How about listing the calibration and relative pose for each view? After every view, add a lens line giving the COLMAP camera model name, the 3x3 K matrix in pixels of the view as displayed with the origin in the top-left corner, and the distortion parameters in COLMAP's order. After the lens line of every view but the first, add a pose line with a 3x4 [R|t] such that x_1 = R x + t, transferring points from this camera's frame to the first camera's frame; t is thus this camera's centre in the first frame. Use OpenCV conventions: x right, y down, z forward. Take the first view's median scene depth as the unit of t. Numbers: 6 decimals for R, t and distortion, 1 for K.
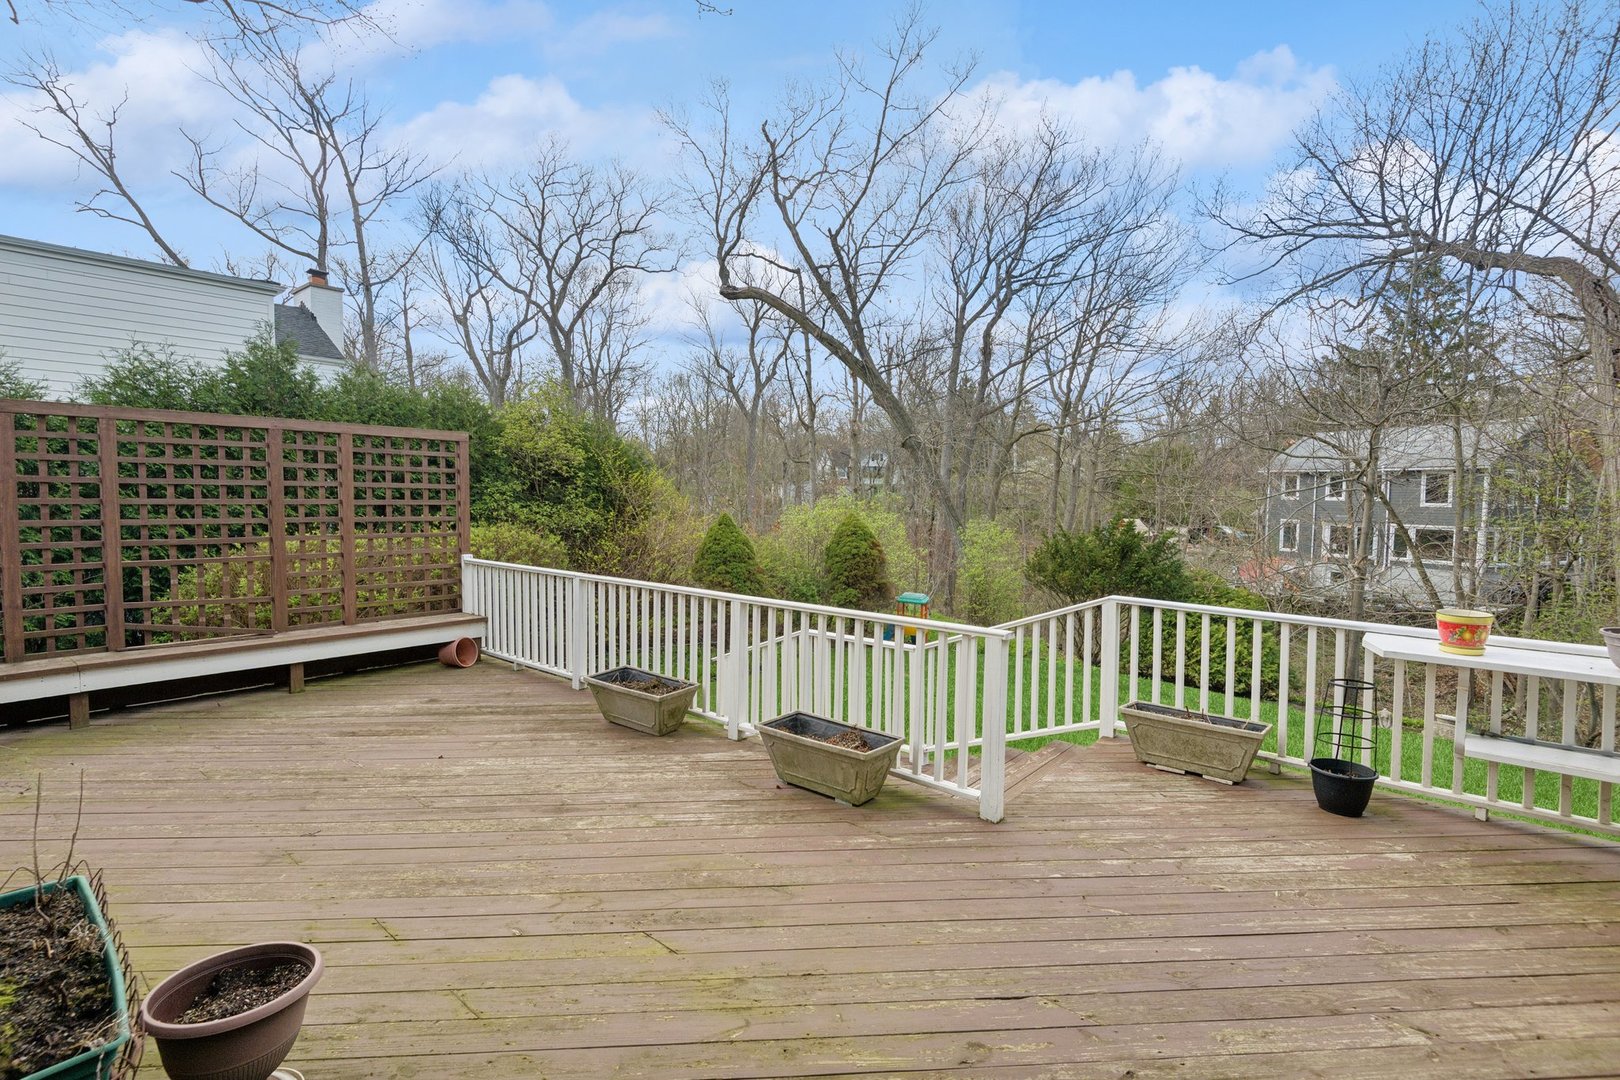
lens RADIAL K [[756.8, 0, 799.5], [0, 756.8, 537.0], [0, 0, 1]] dist [0.046536, -0.025623]
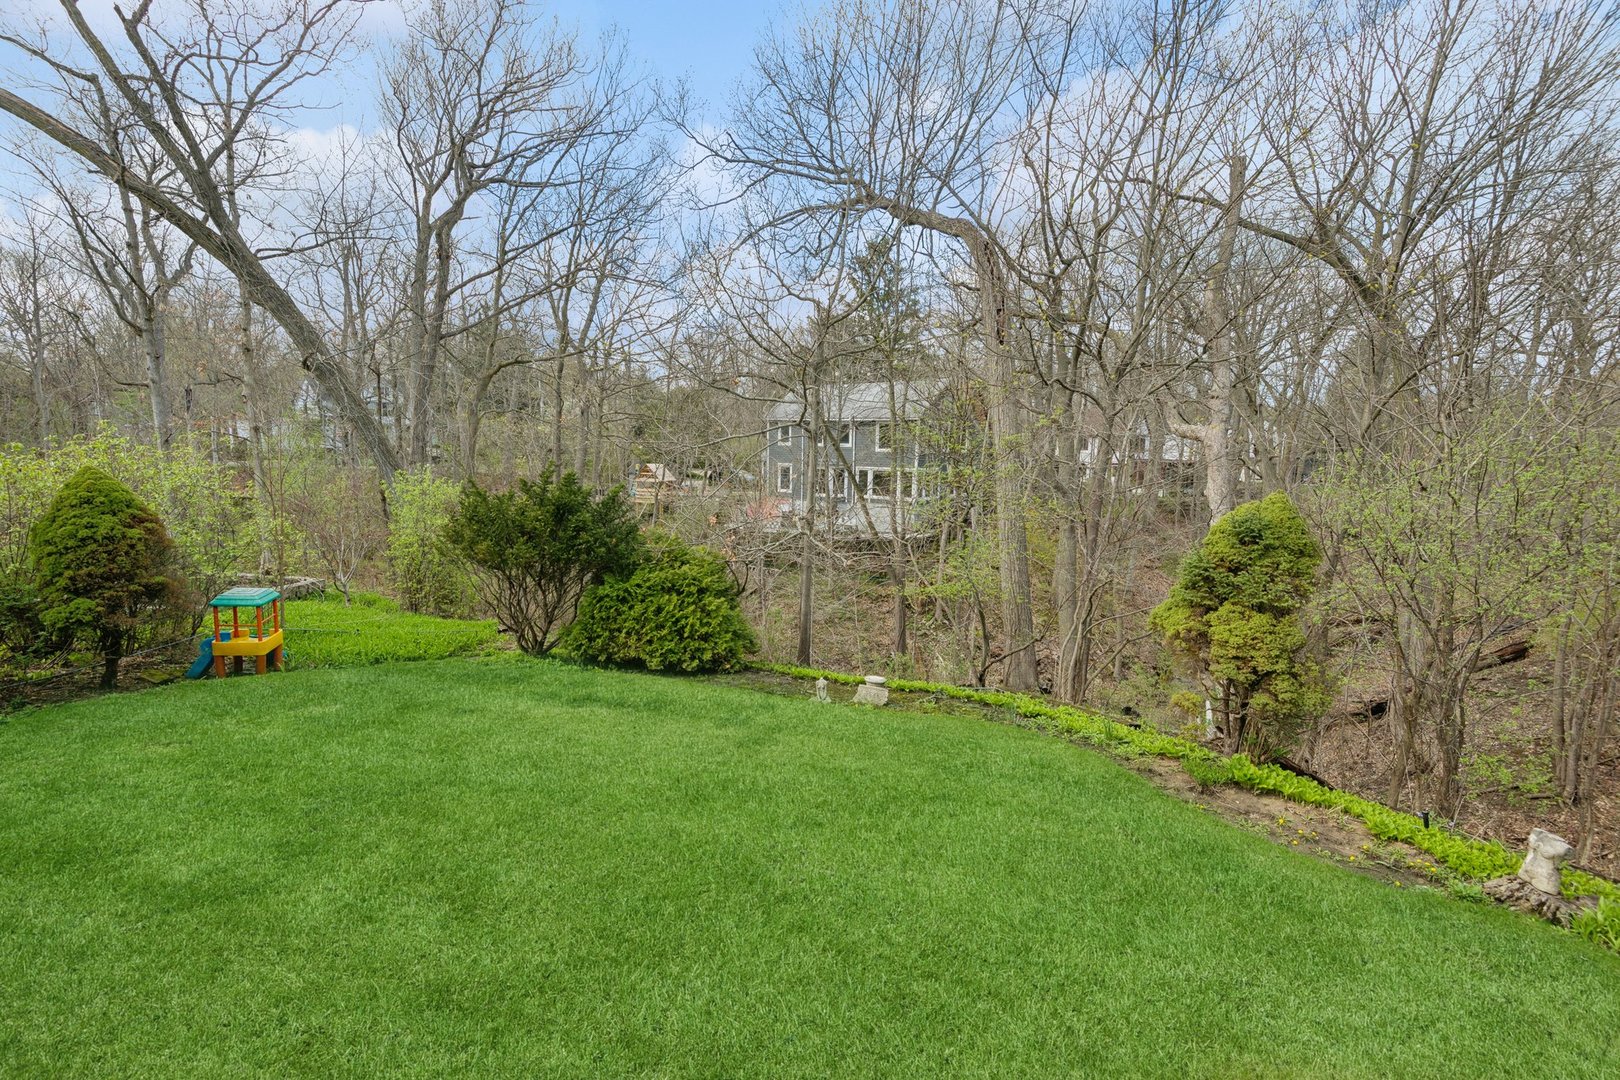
lens RADIAL K [[756.8, 0, 799.5], [0, 756.8, 537.0], [0, 0, 1]] dist [0.046536, -0.025623]
pose [[0.843431, -0.065914, 0.533179, 0.149189], [0.027700, 0.996461, 0.079367, -0.006935], [-0.536523, -0.052171, 0.842271, 0.151330]]
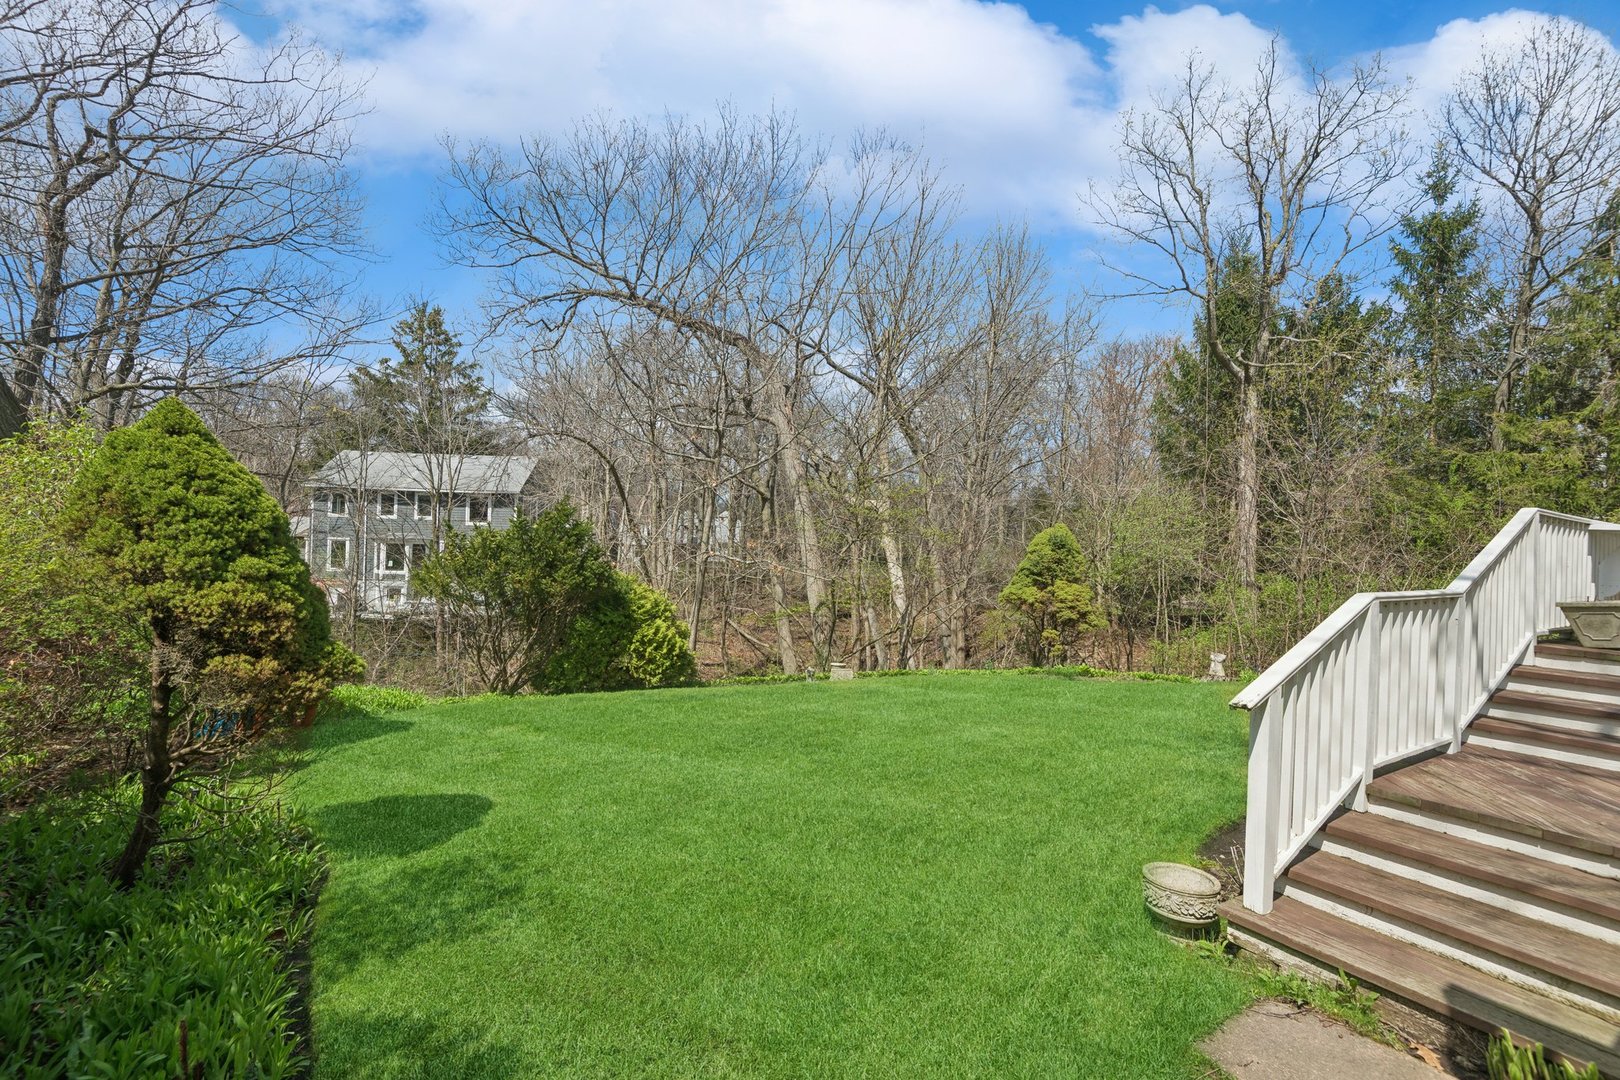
lens RADIAL K [[756.8, 0, 799.5], [0, 756.8, 537.0], [0, 0, 1]] dist [0.046536, -0.025623]
pose [[0.289274, 0.005924, 0.957228, -0.190734], [0.036095, 0.999202, -0.017092, 0.023777], [-0.956565, 0.039496, 0.288830, 0.367797]]
